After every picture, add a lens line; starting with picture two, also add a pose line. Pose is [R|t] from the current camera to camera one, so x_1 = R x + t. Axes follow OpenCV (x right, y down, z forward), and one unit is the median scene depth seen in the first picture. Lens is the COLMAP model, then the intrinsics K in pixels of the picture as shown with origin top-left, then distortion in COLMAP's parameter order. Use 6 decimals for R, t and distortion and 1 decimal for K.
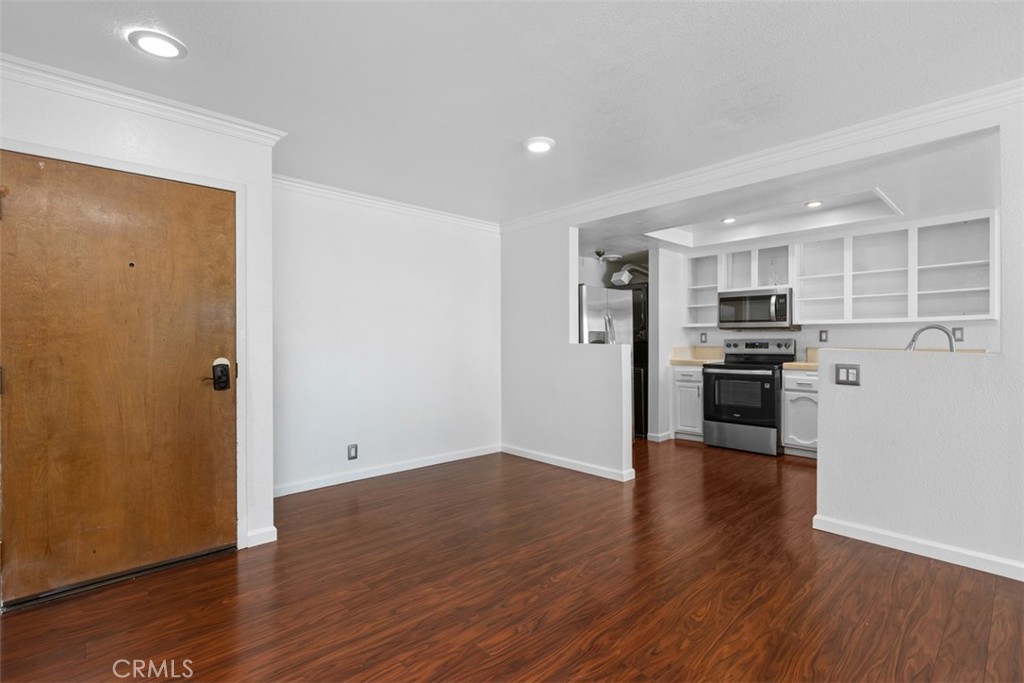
lens RADIAL K [[477.0, 0, 516.7], [0, 477.0, 338.6], [0, 0, 1]] dist [-0.010169, 0.002465]
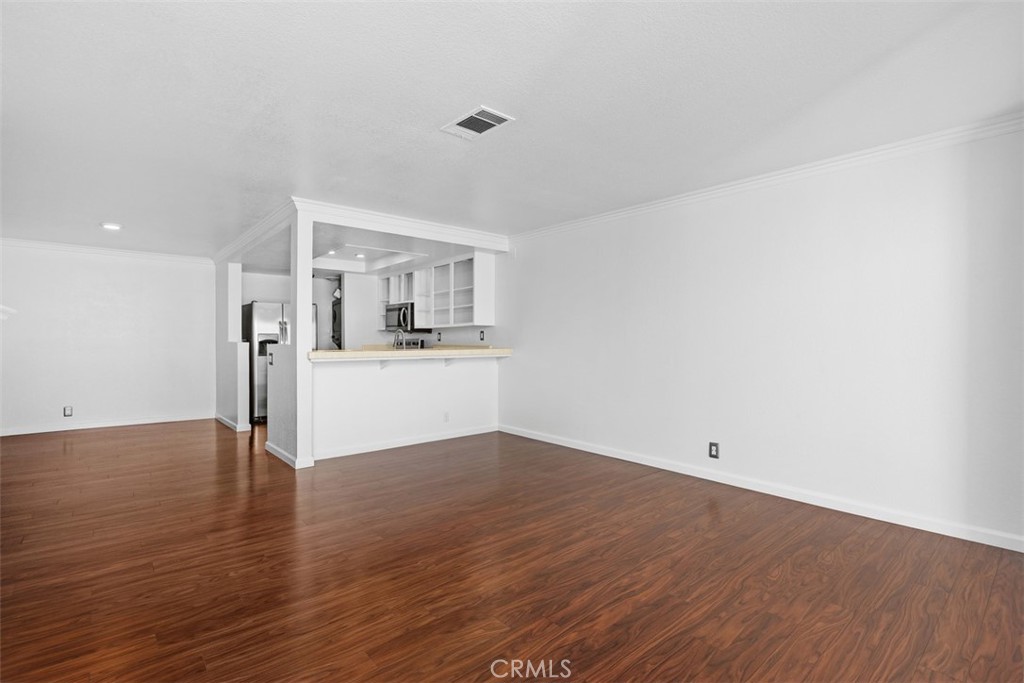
lens RADIAL K [[477.0, 0, 521.2], [0, 477.0, 344.8], [0, 0, 1]] dist [-0.010169, 0.002465]
pose [[0.999778, 0.001772, -0.021004, 1.026817], [-0.001548, 0.999942, 0.010655, 0.003141], [0.021022, -0.010620, 0.999723, -0.451332]]
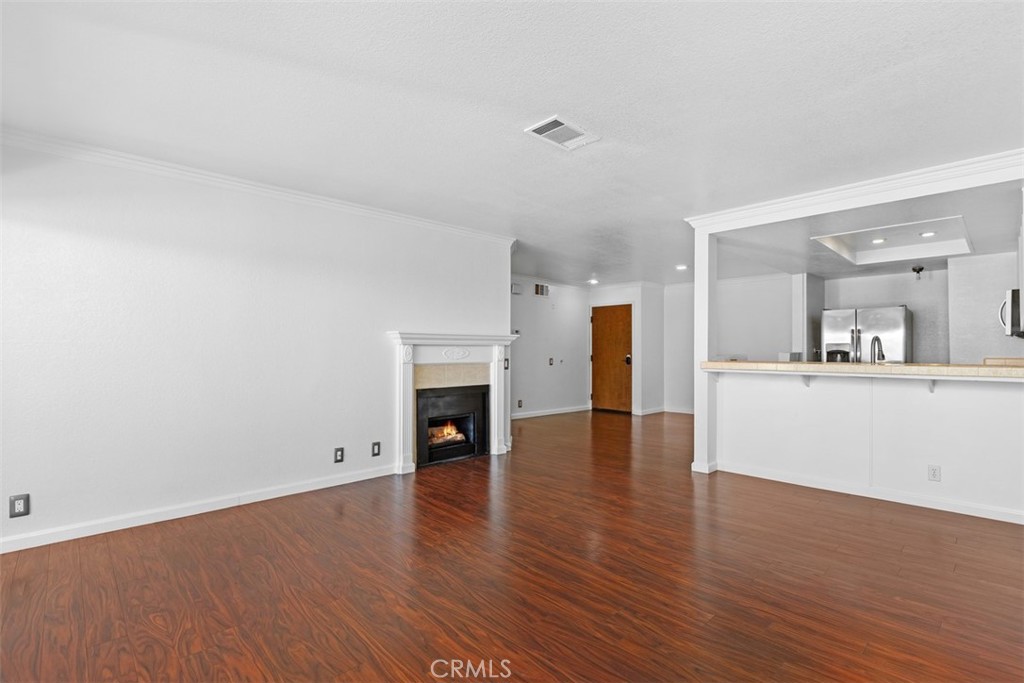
lens RADIAL K [[477.0, 0, 513.5], [0, 477.0, 350.4], [0, 0, 1]] dist [-0.010169, 0.002465]
pose [[0.011984, 0.000489, -0.999928, 1.568533], [-0.000805, 1.000000, 0.000479, 0.004811], [0.999928, 0.000799, 0.011985, 0.090892]]
